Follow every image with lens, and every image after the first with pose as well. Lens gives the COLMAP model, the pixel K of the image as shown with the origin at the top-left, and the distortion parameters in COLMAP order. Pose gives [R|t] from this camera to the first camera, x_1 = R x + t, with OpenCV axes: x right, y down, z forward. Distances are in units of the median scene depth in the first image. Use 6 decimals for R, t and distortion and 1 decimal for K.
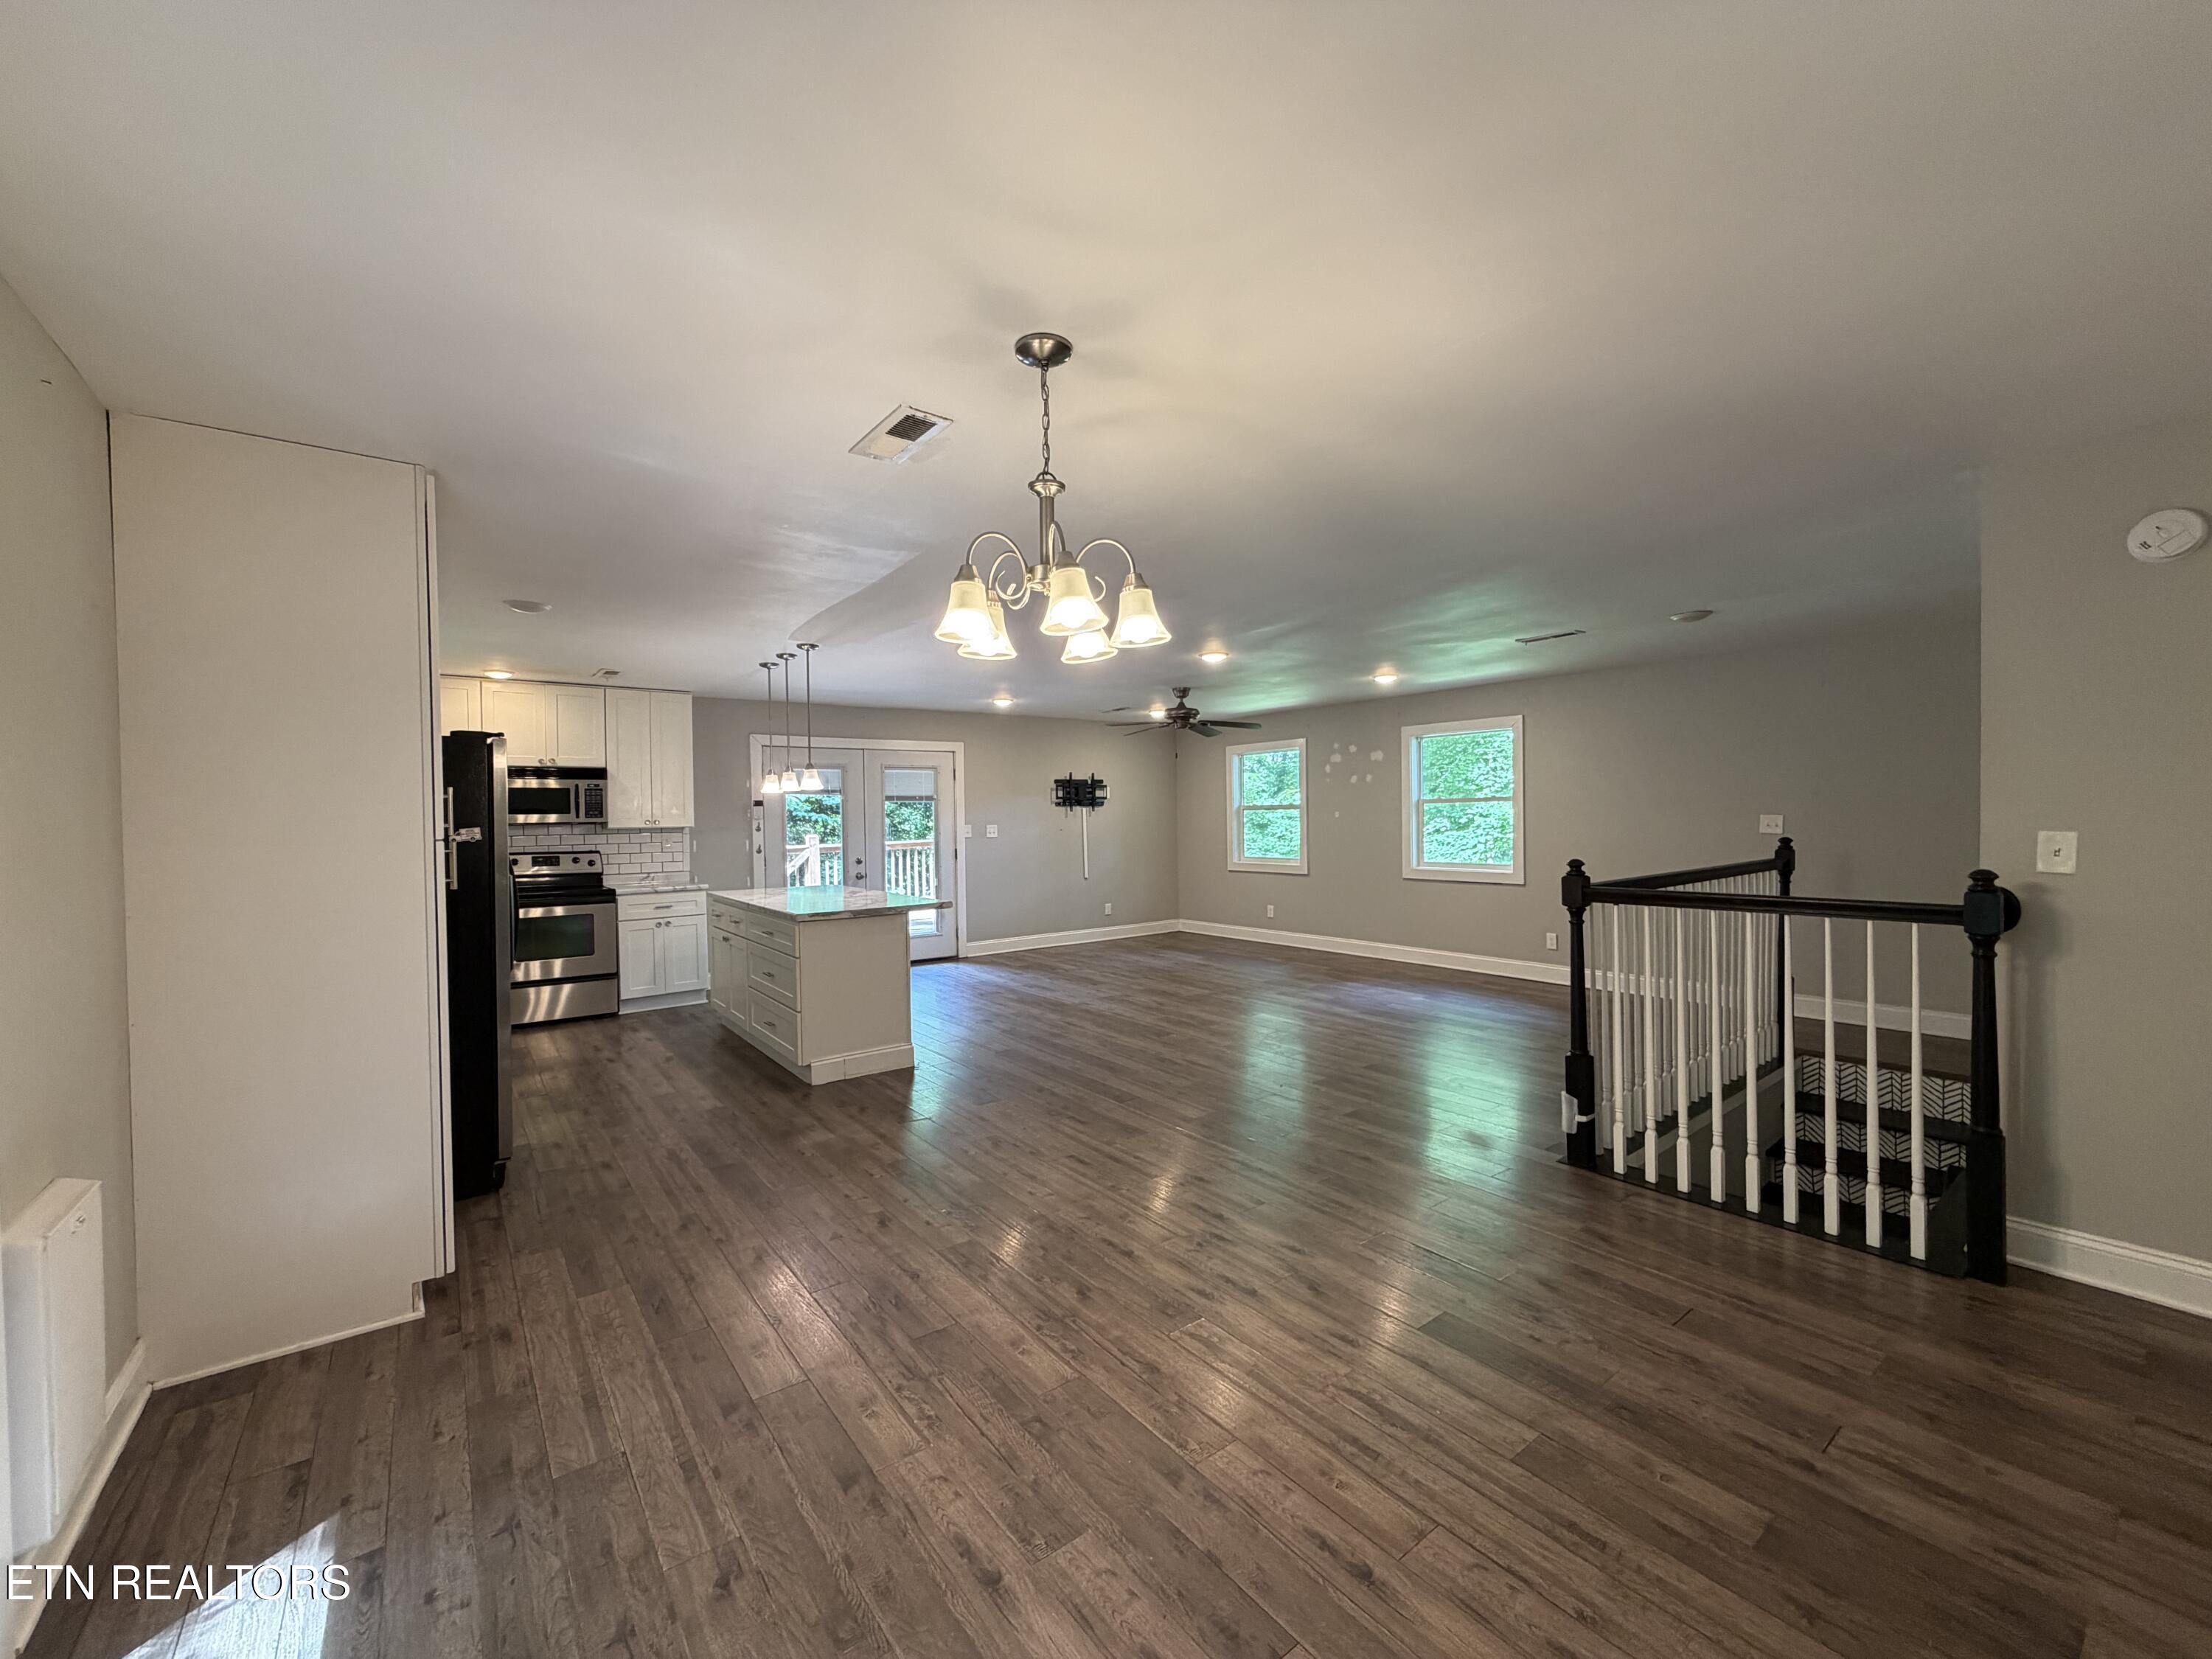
lens RADIAL K [[878.5, 0, 1100.1], [0, 878.5, 827.3], [0, 0, 1]] dist [-0.000306, -0.000031]
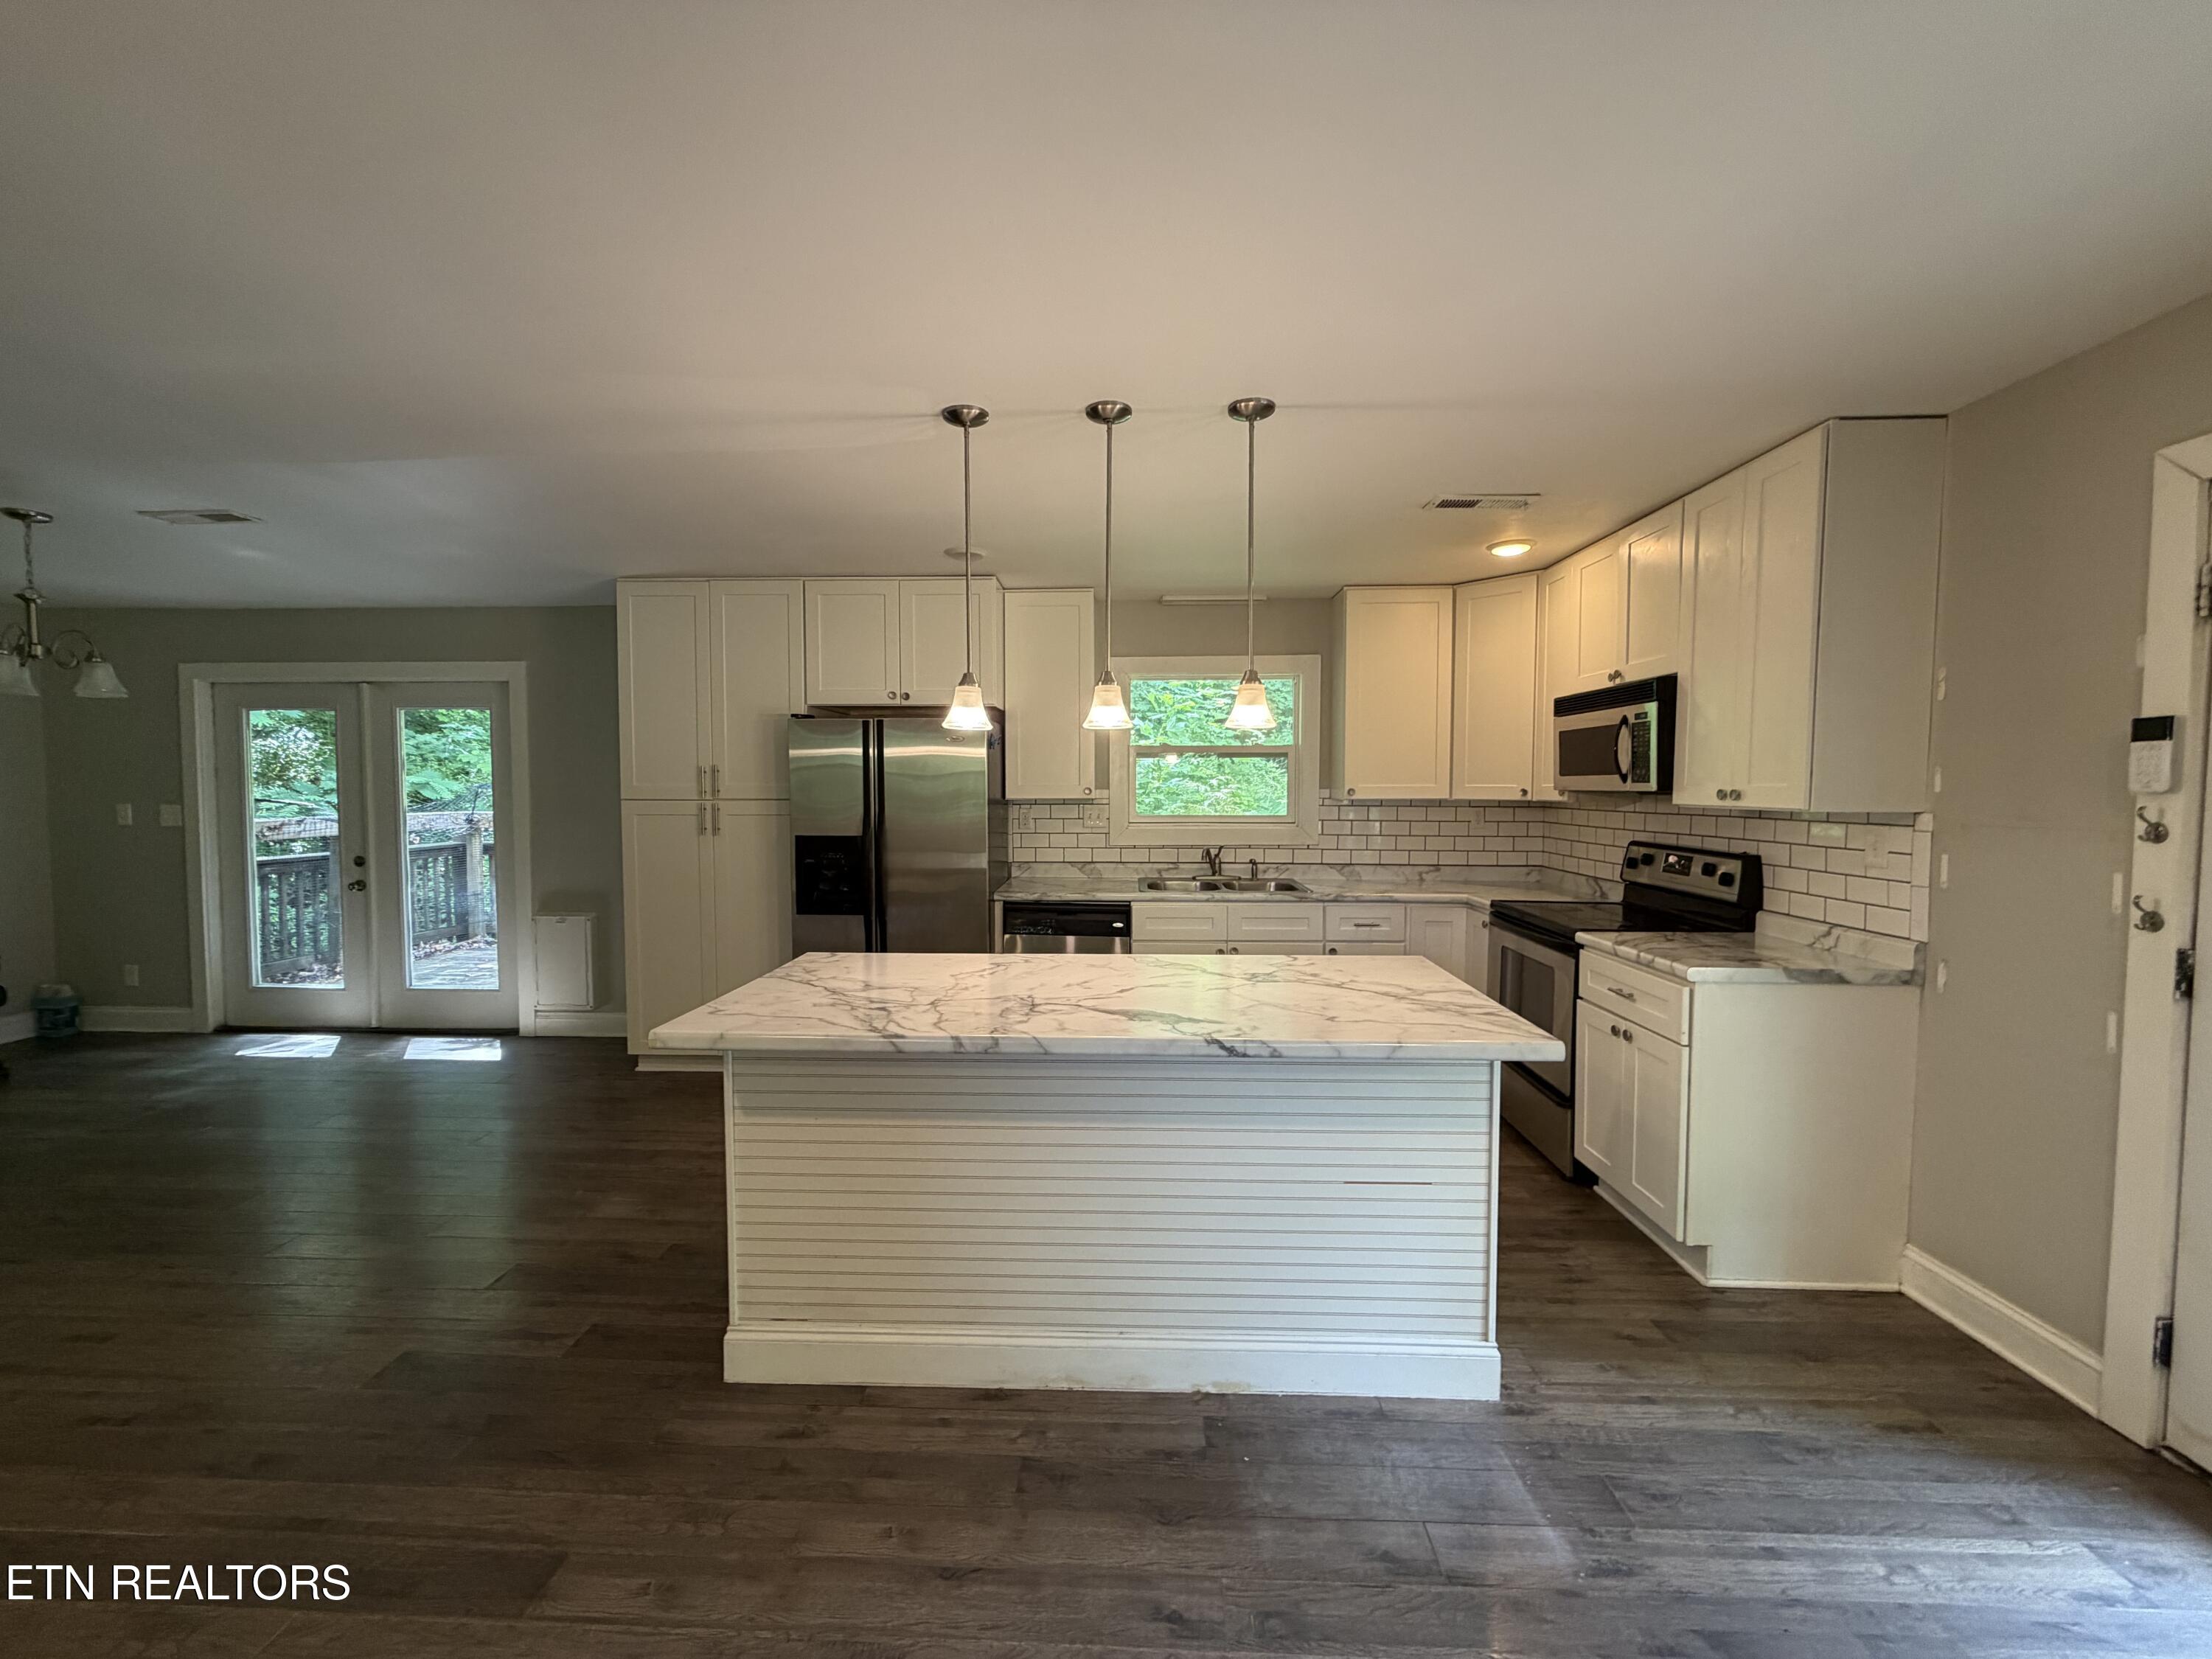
lens RADIAL K [[878.5, 0, 1100.1], [0, 878.5, 827.3], [0, 0, 1]] dist [-0.000306, -0.000031]
pose [[-0.636096, 0.049734, -0.770006, -0.012983], [-0.001134, 0.997859, 0.065389, -0.023029], [0.771609, 0.042467, -0.634678, 1.400107]]
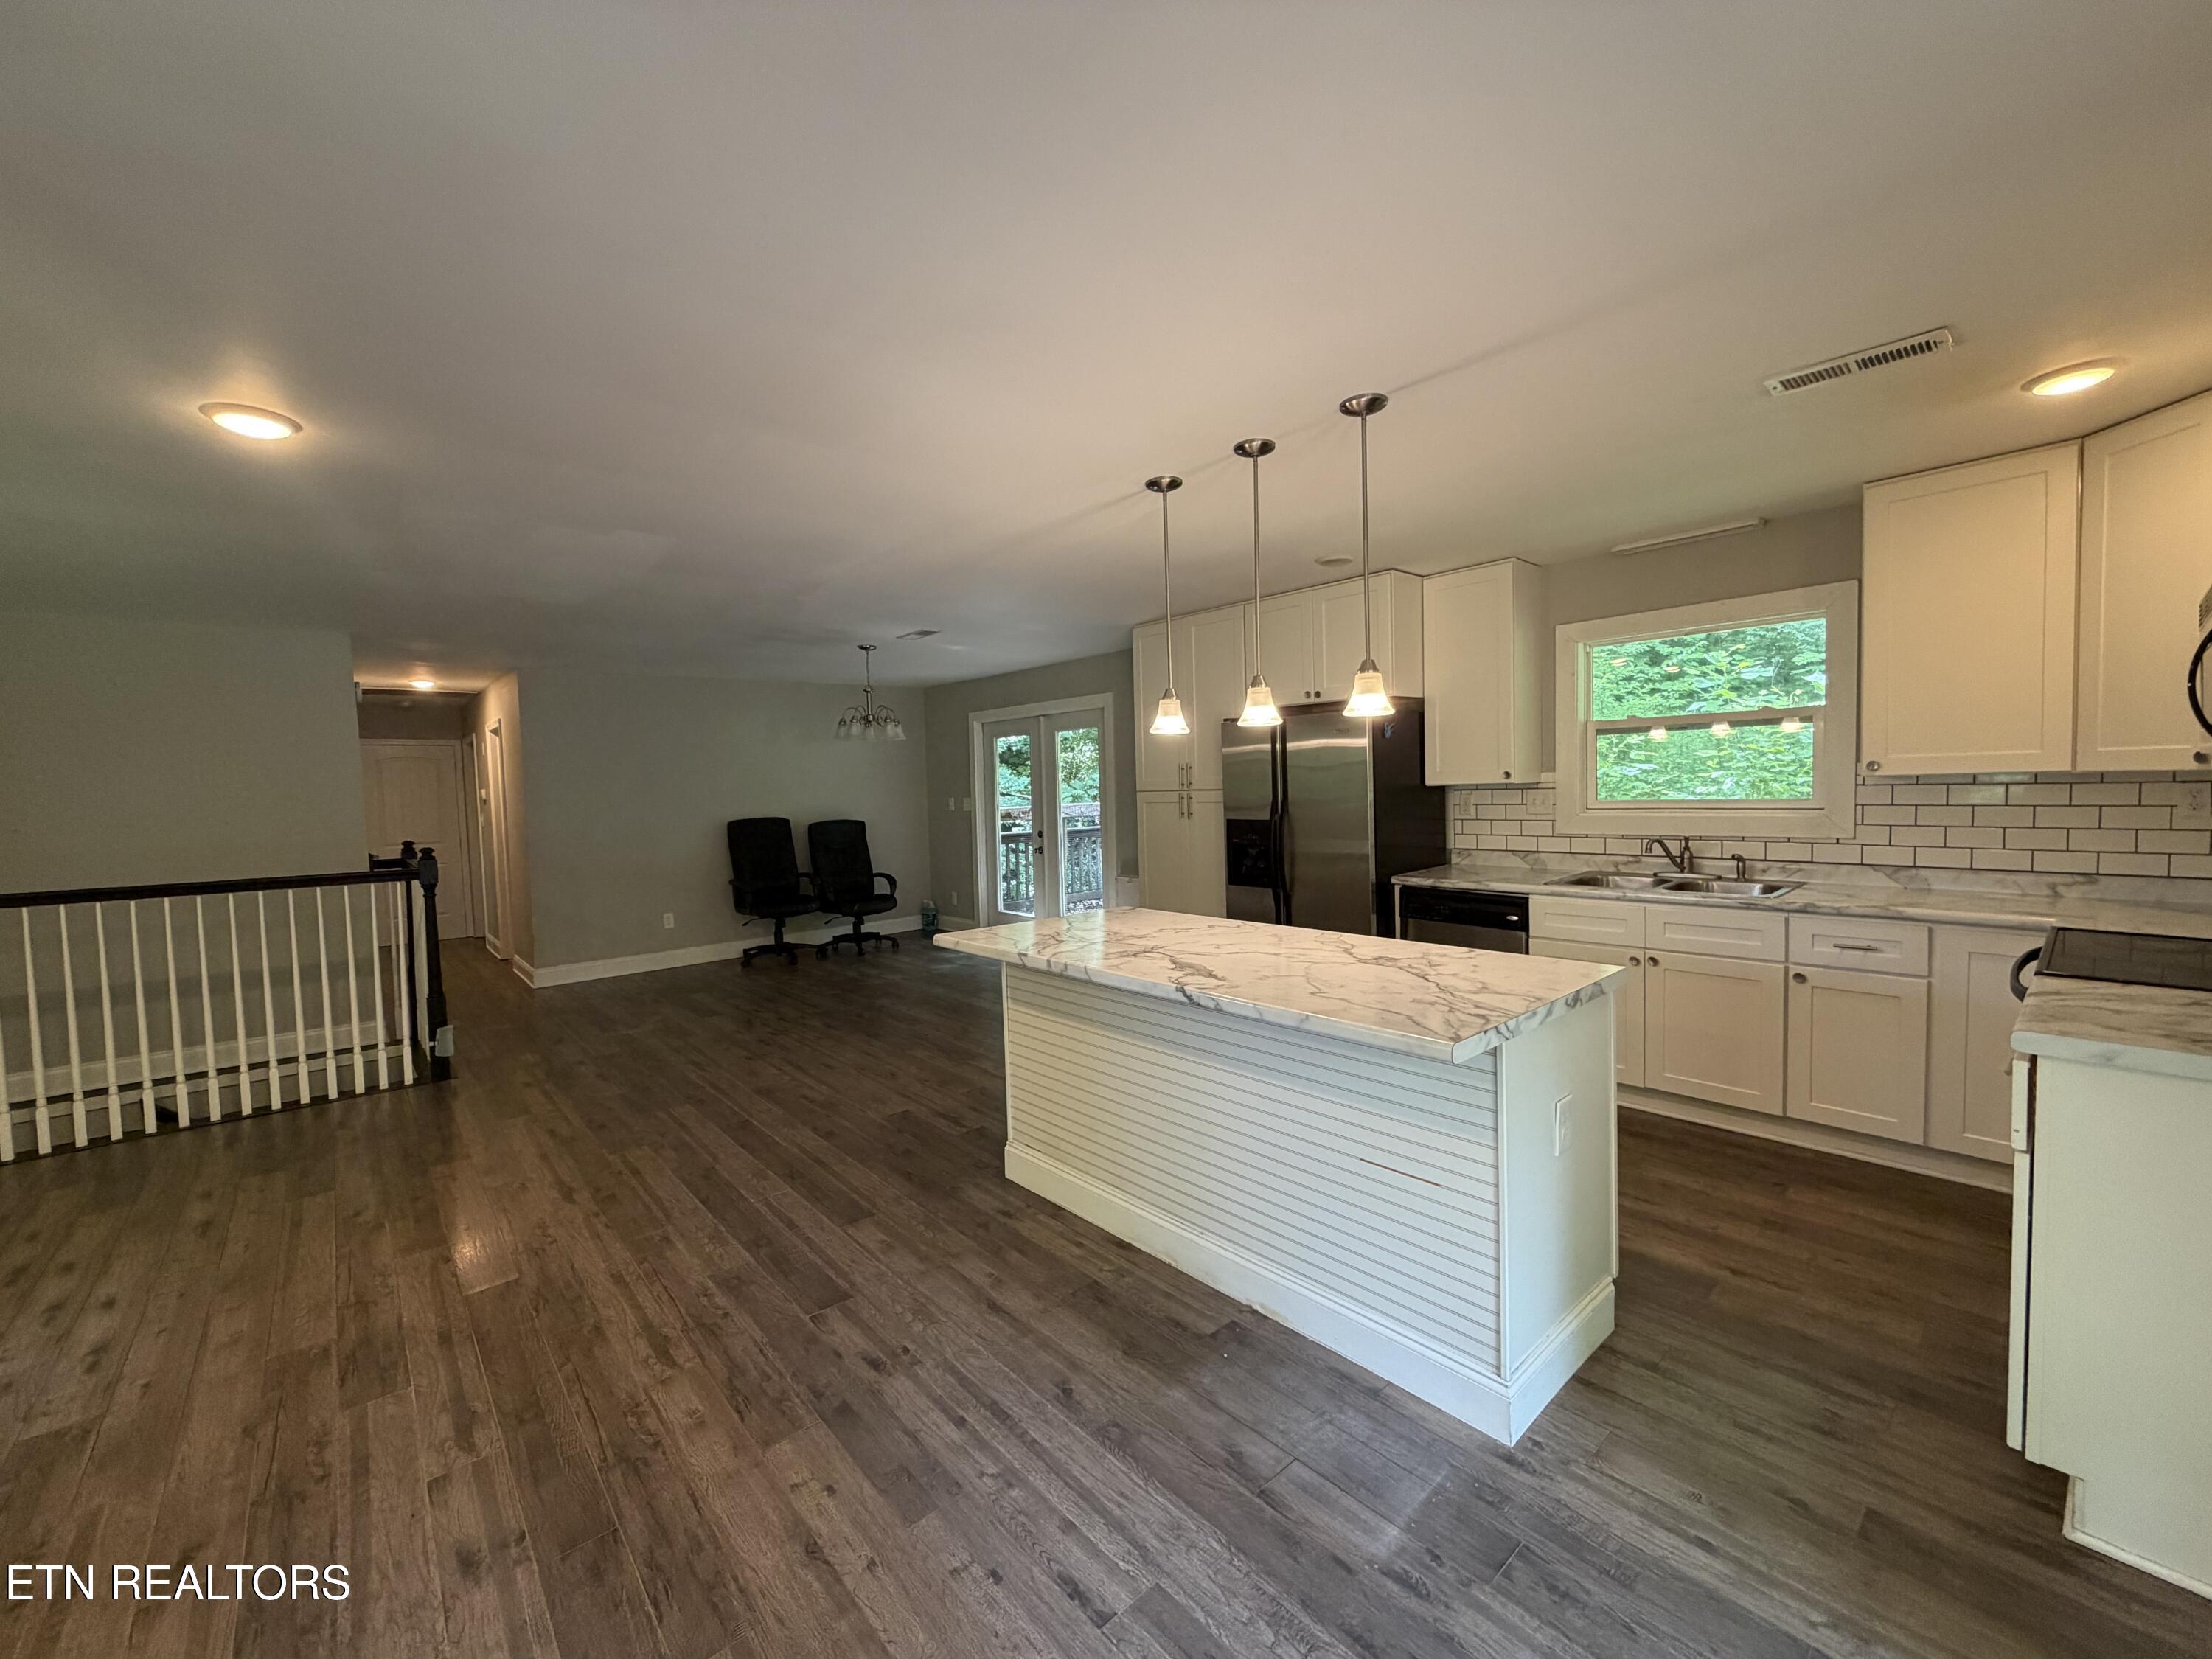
lens RADIAL K [[878.5, 0, 1100.1], [0, 878.5, 827.3], [0, 0, 1]] dist [-0.000306, -0.000031]
pose [[-0.996201, 0.047798, -0.072799, -0.244427], [0.043201, 0.997049, 0.063465, -0.021580], [0.075617, 0.060079, -0.995325, 1.633408]]
